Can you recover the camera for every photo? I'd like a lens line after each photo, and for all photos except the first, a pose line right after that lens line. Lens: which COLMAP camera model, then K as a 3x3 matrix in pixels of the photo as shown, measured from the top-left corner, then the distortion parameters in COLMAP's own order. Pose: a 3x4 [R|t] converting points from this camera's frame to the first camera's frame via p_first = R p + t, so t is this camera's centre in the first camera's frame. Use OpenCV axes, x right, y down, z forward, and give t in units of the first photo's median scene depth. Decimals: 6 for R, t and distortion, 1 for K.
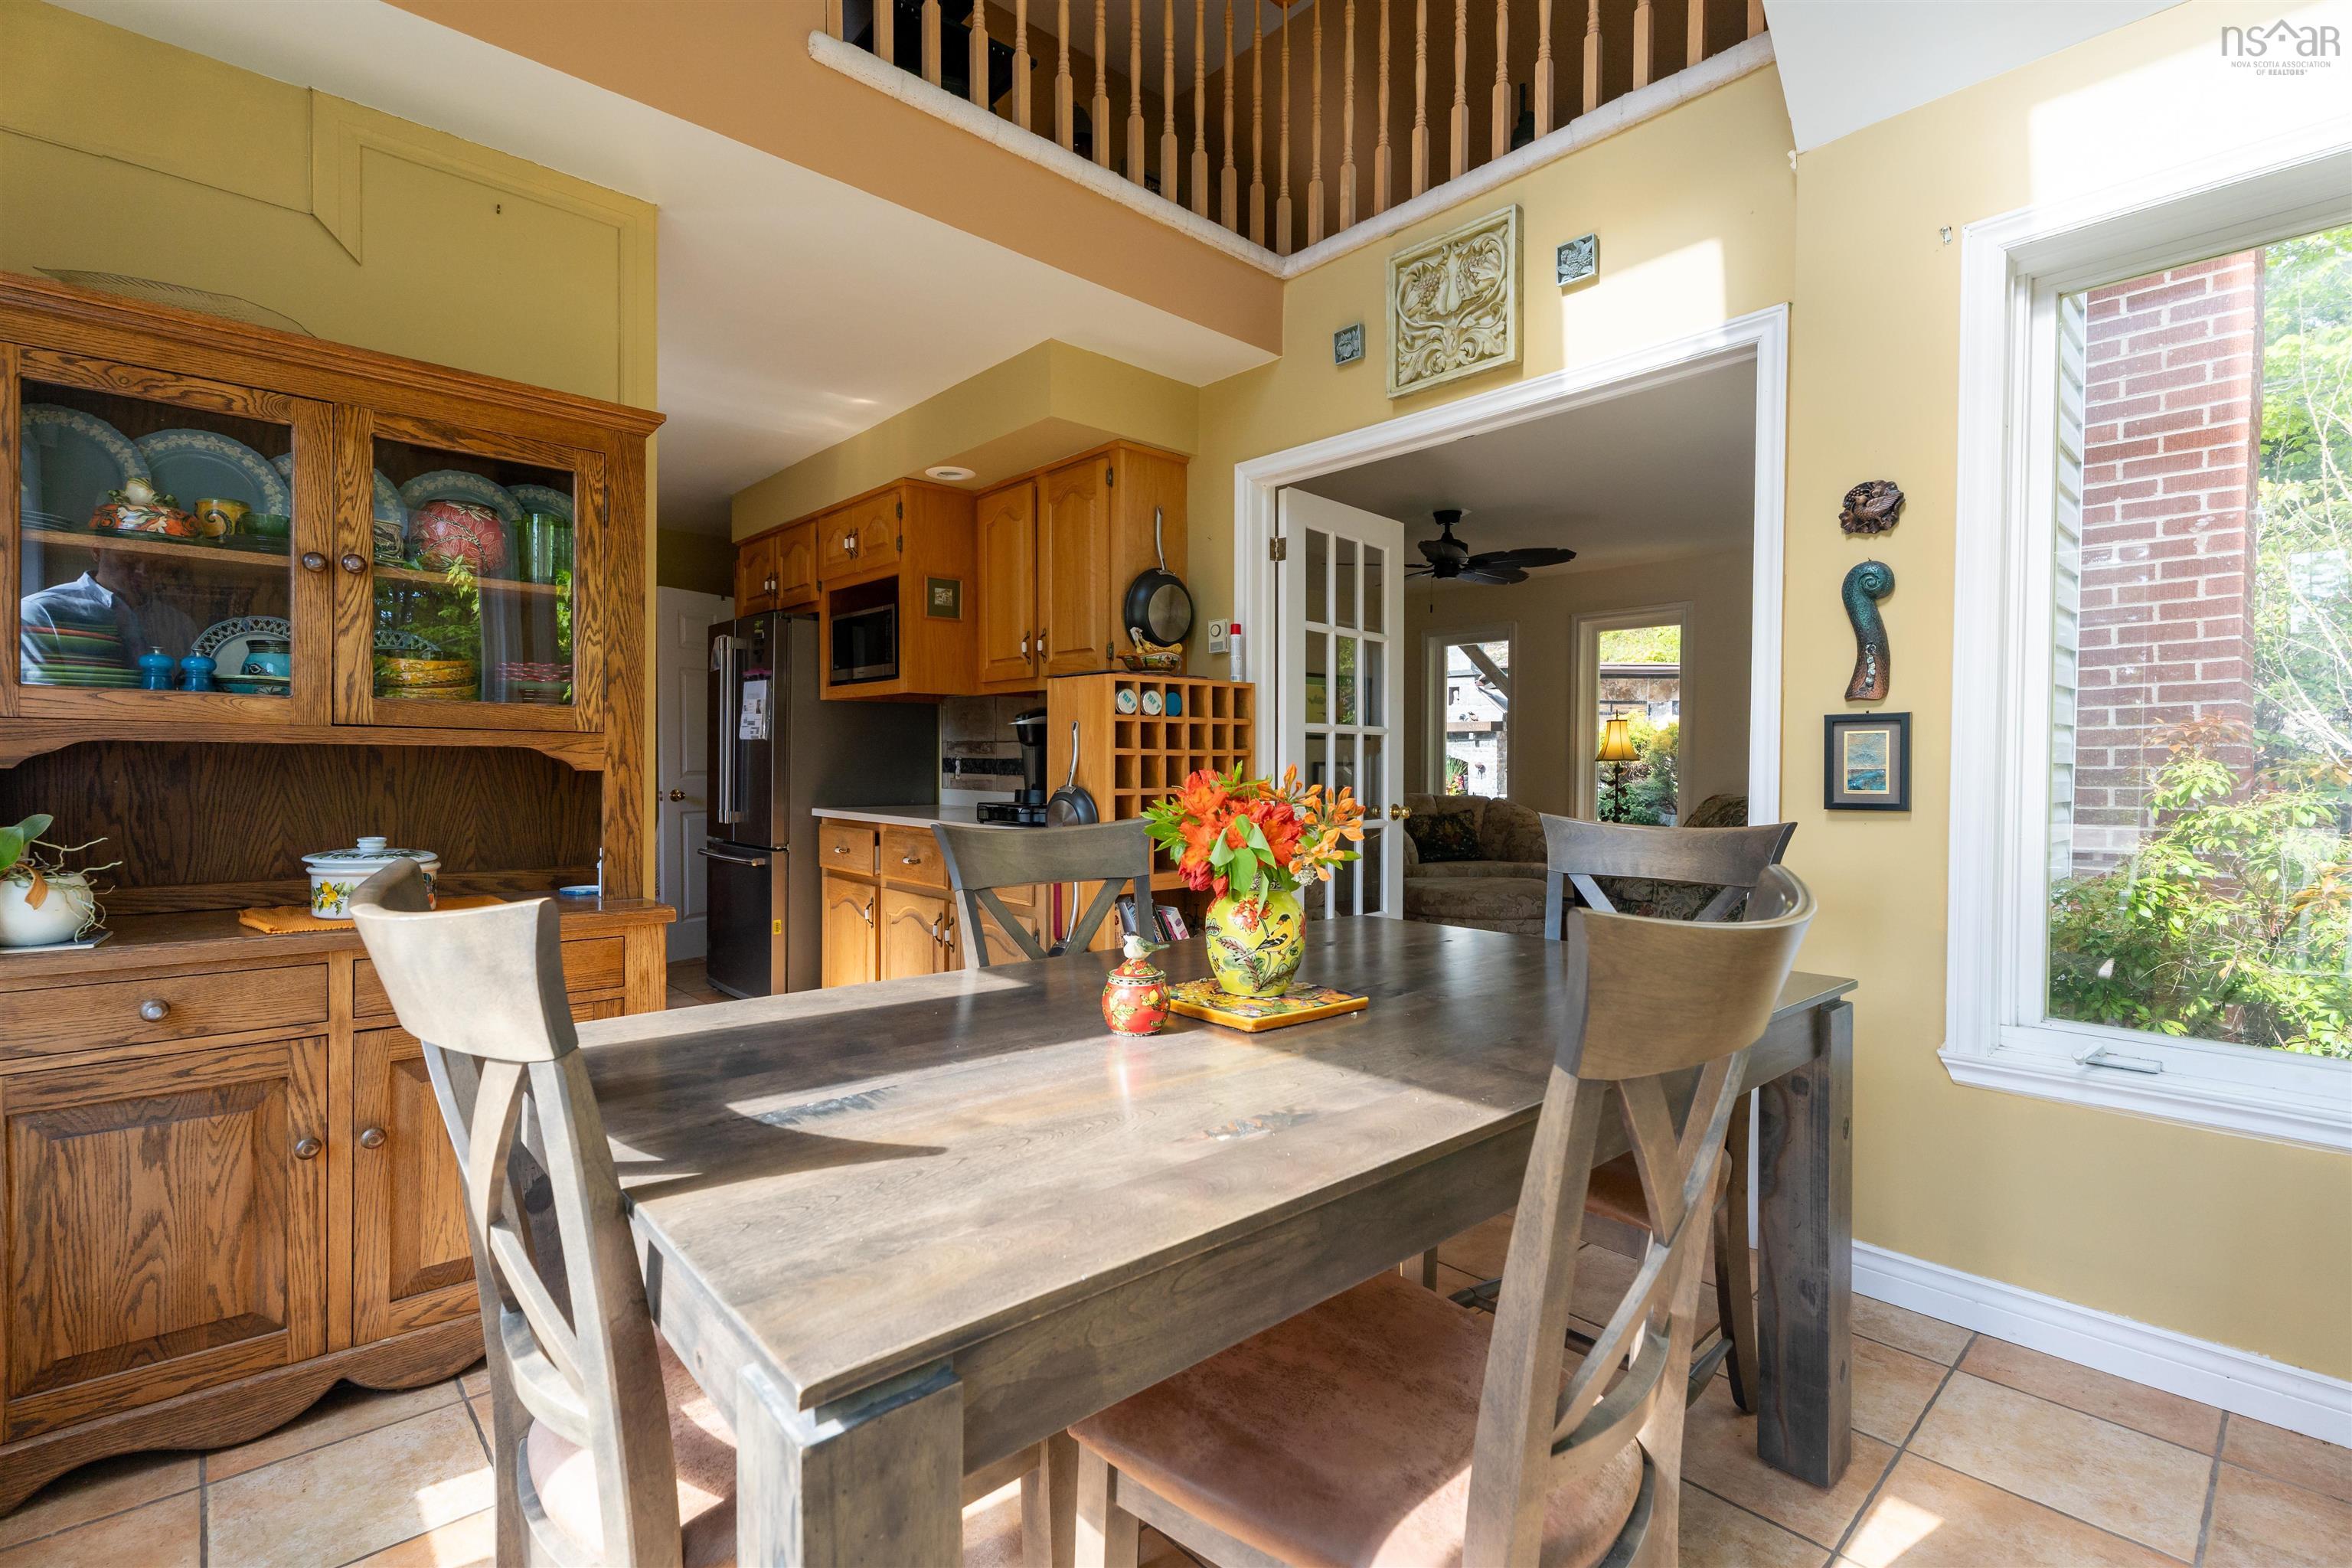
lens RADIAL K [[1064.1, 0, 1177.6], [0, 1064.1, 777.3], [0, 0, 1]] dist [0.003278, 0.001987]
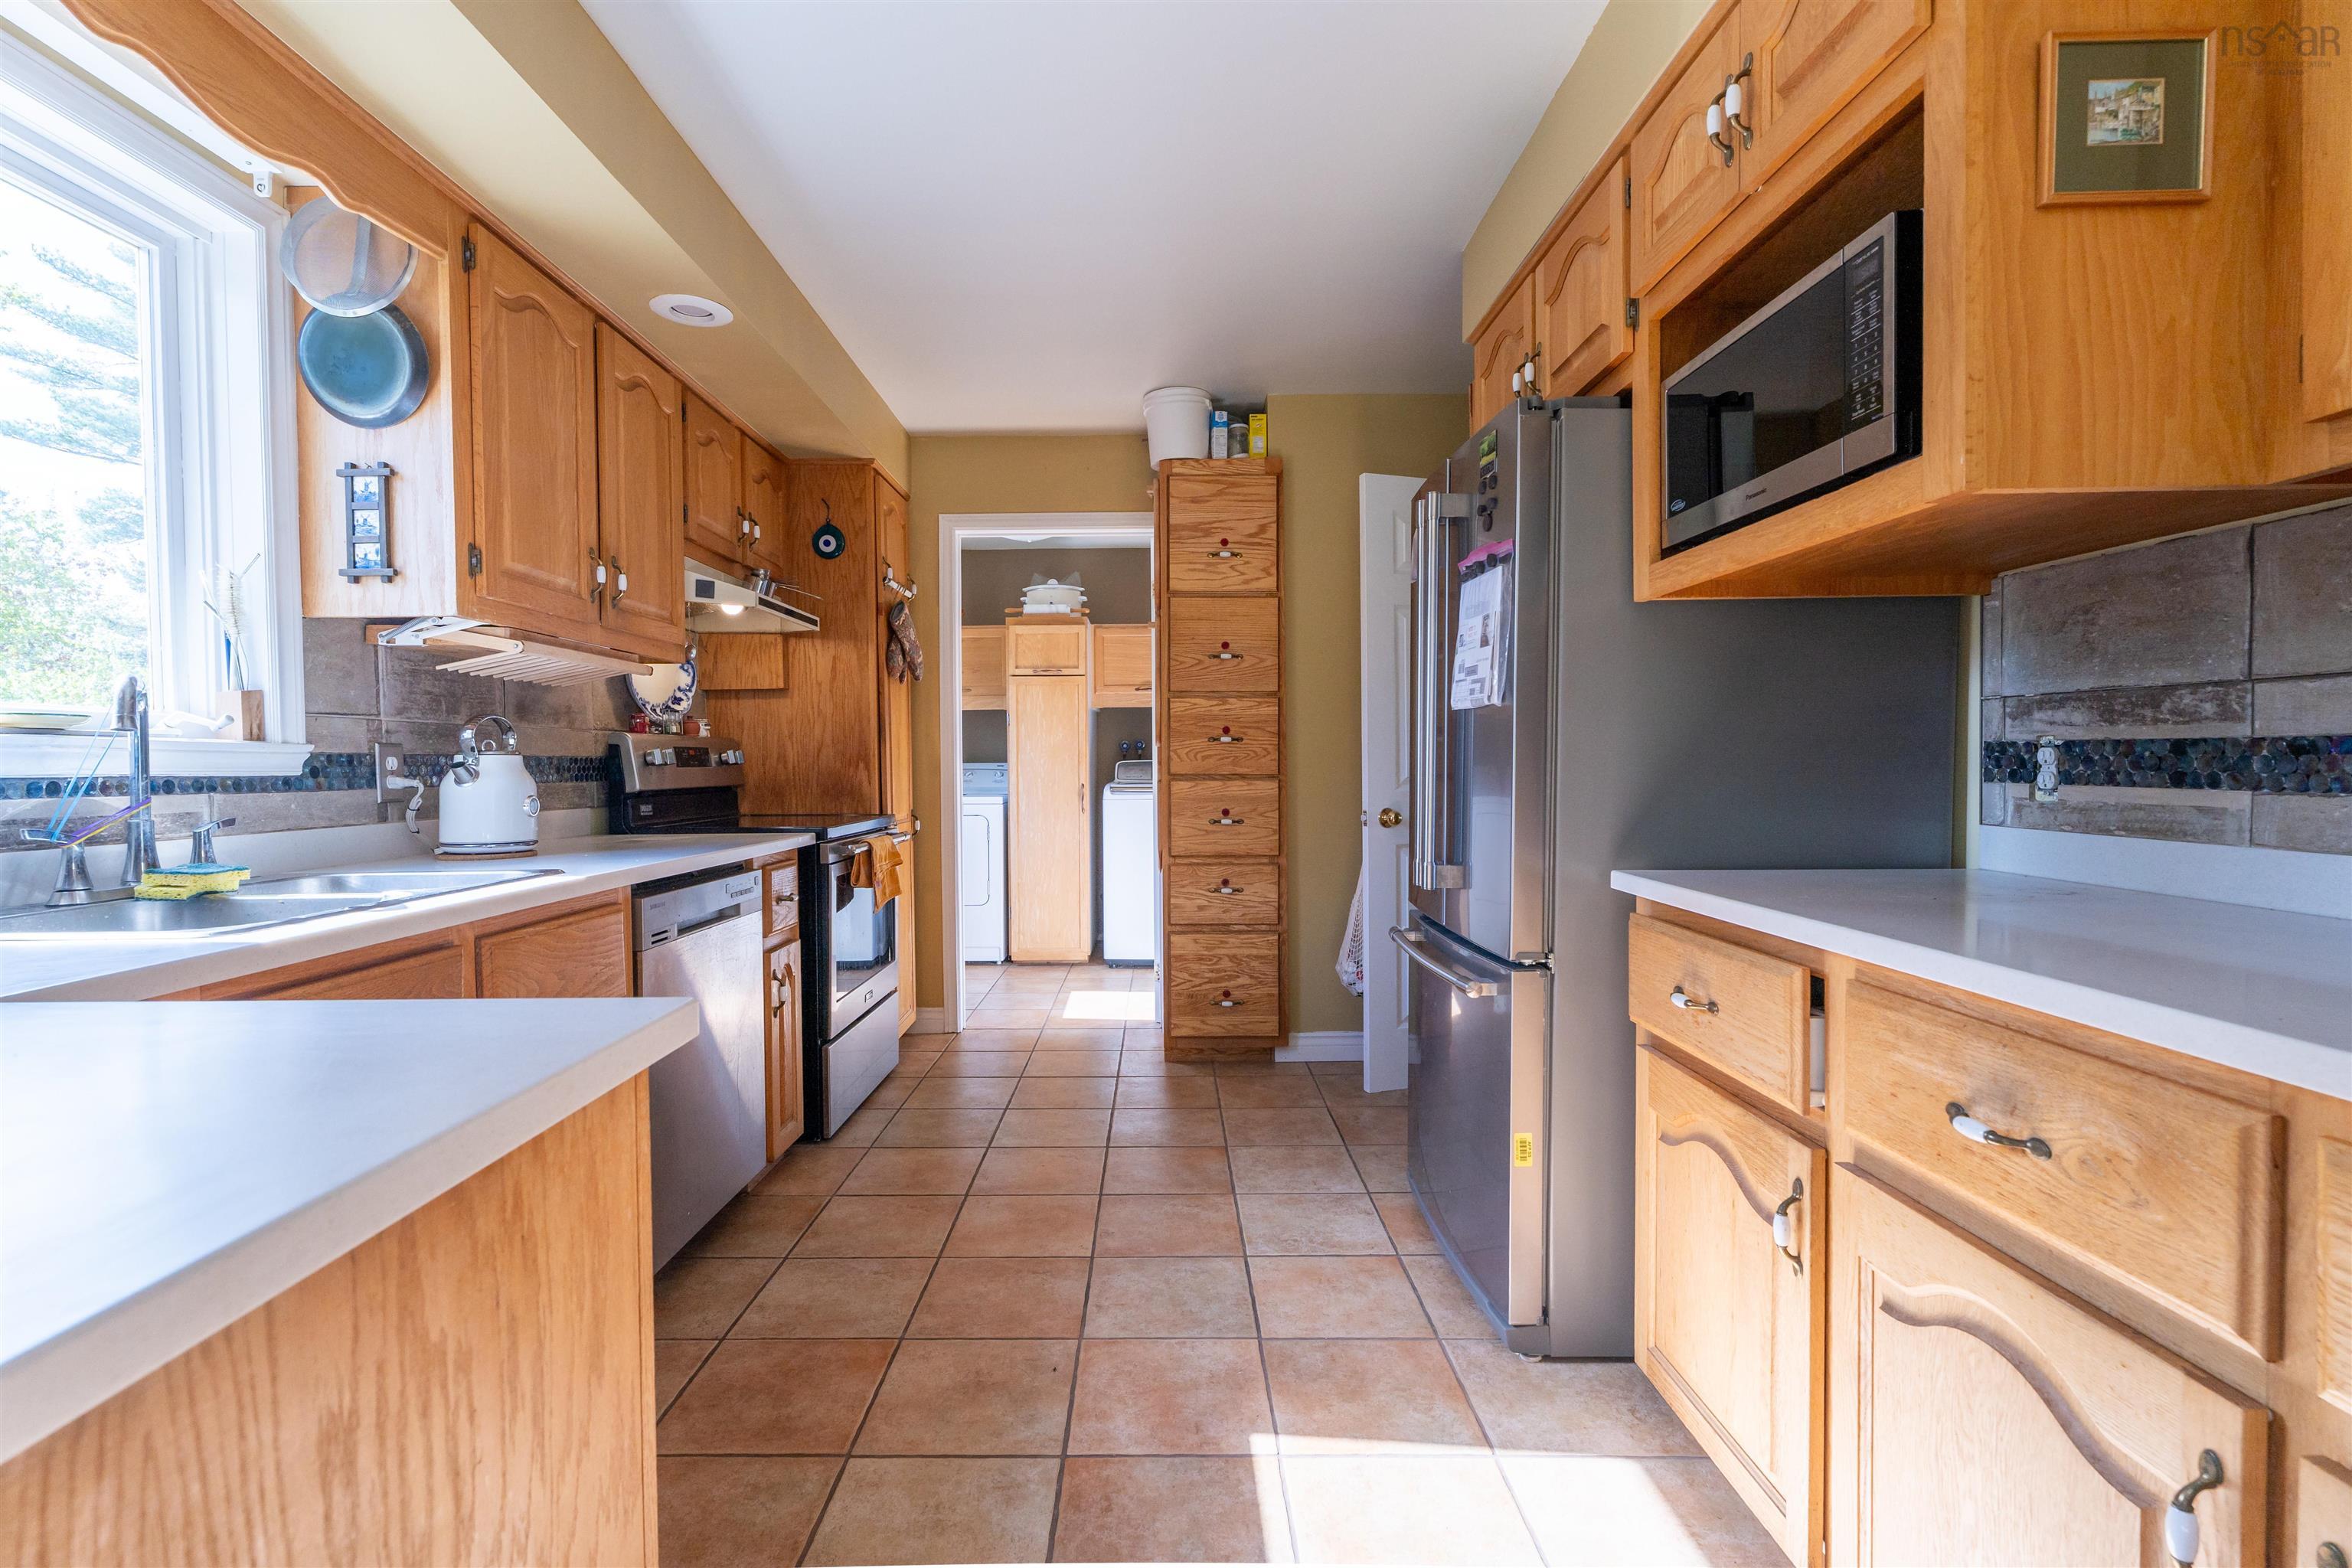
lens RADIAL K [[1064.1, 0, 1168.4], [0, 1064.1, 788.5], [0, 0, 1]] dist [0.003278, 0.001987]
pose [[0.740177, 0.006571, -0.672380, -0.197972], [-0.000224, 0.999955, 0.009527, -0.006290], [0.672412, -0.006901, 0.740145, 0.593660]]
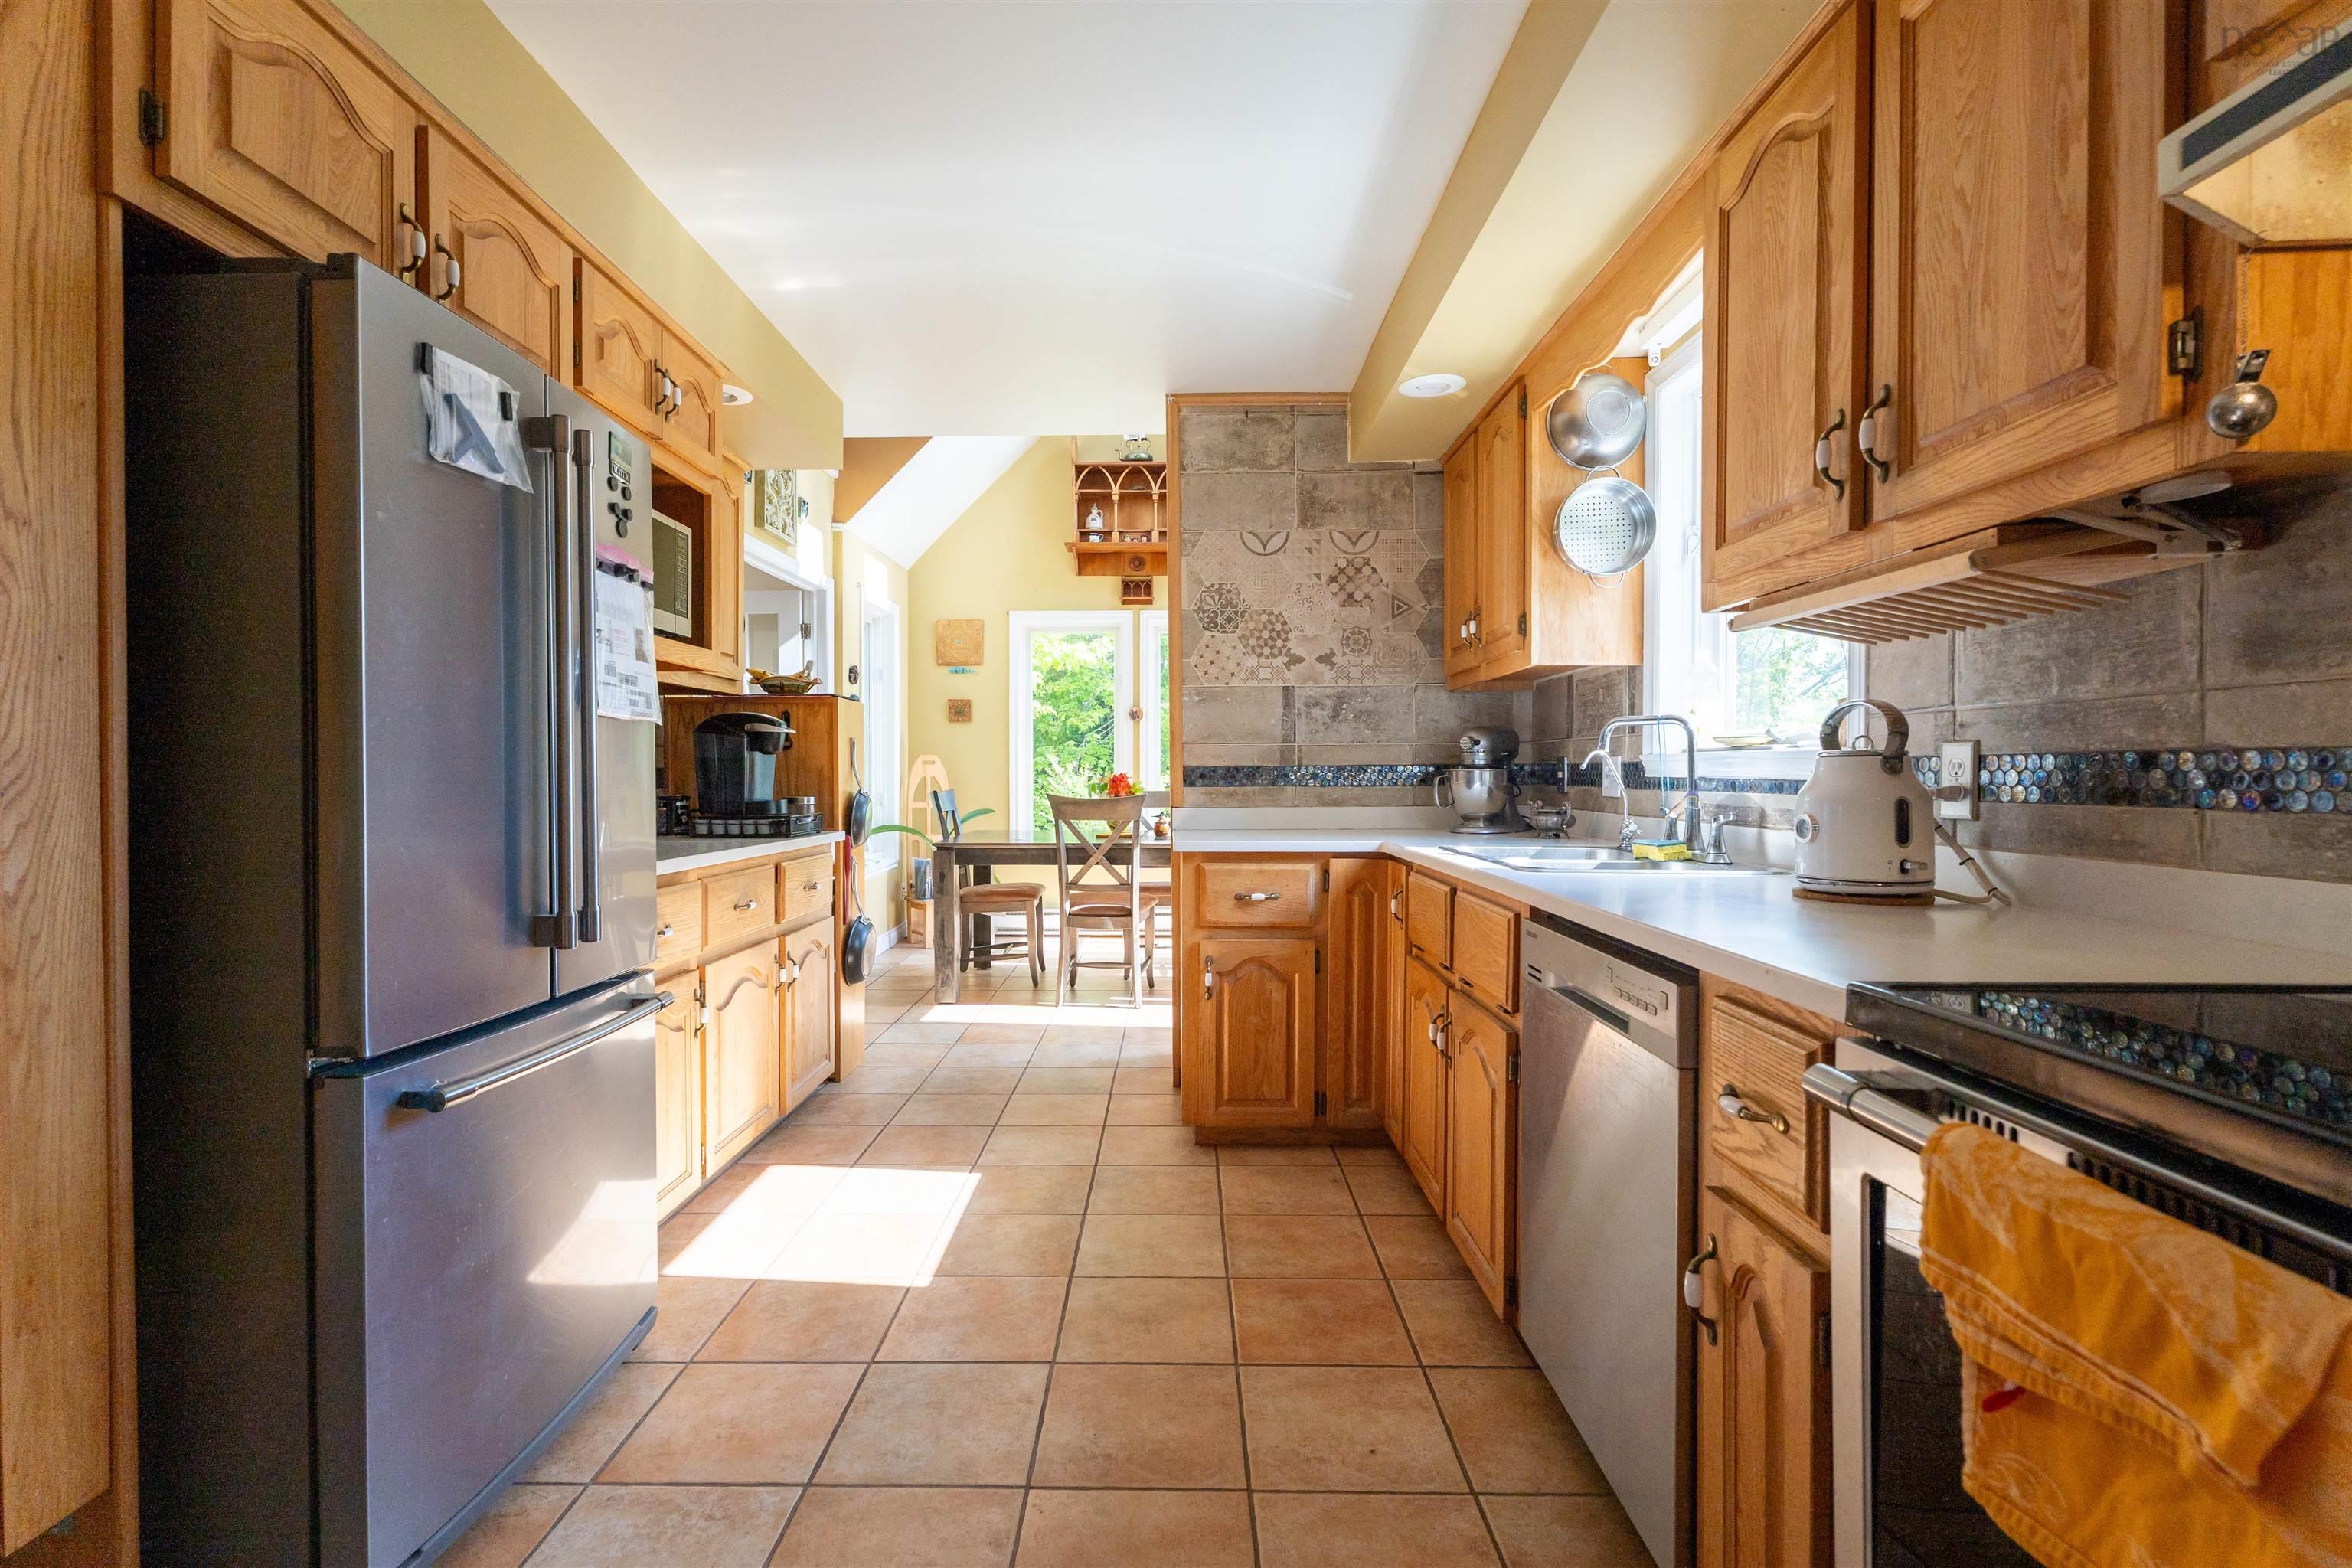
lens RADIAL K [[1064.1, 0, 1175.4], [0, 1064.1, 776.5], [0, 0, 1]] dist [0.003278, 0.001987]
pose [[-0.735626, -0.006769, 0.677354, -0.621670], [0.009187, 0.999758, 0.019968, -0.015032], [-0.677325, 0.020912, -0.735386, 0.971540]]
